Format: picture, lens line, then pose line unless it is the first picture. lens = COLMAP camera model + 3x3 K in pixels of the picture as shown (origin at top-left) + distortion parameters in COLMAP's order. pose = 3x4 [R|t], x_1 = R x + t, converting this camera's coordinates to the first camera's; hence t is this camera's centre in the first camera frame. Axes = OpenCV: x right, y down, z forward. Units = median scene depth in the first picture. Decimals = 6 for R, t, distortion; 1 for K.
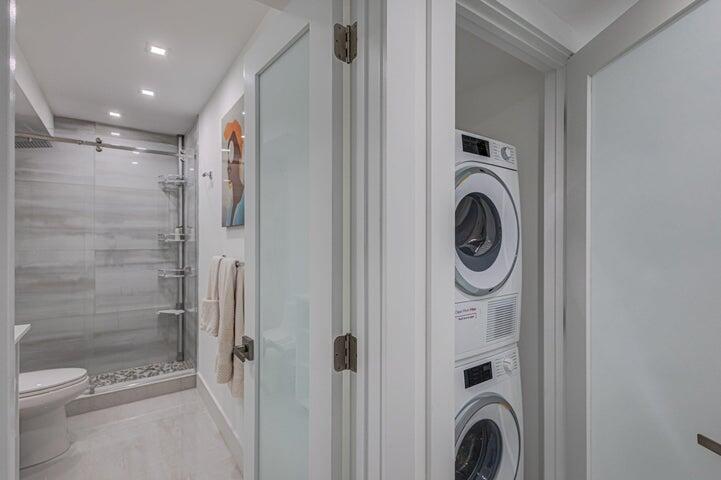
lens RADIAL K [[334.6, 0, 359.9], [0, 334.6, 240.2], [0, 0, 1]] dist [0.012661, -0.001903]
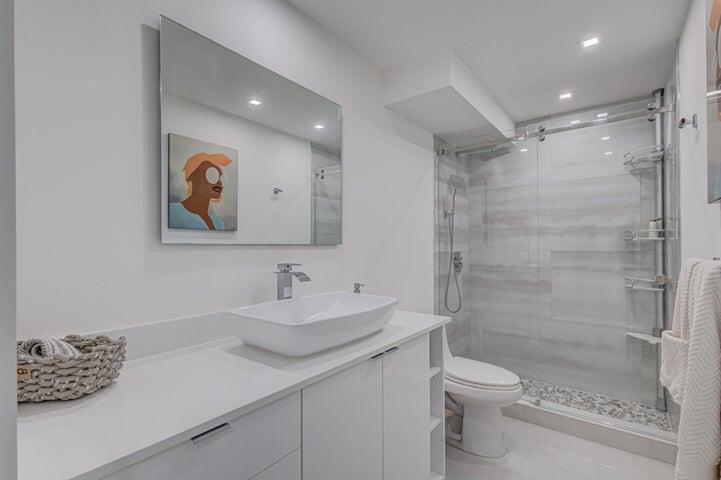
lens RADIAL K [[334.6, 0, 359.9], [0, 334.6, 246.2], [0, 0, 1]] dist [0.012661, -0.001903]
pose [[0.285994, -0.009004, -0.958189, -0.039284], [0.004374, 0.999958, -0.008091, 0.020898], [0.958221, -0.001877, 0.286021, 0.216095]]
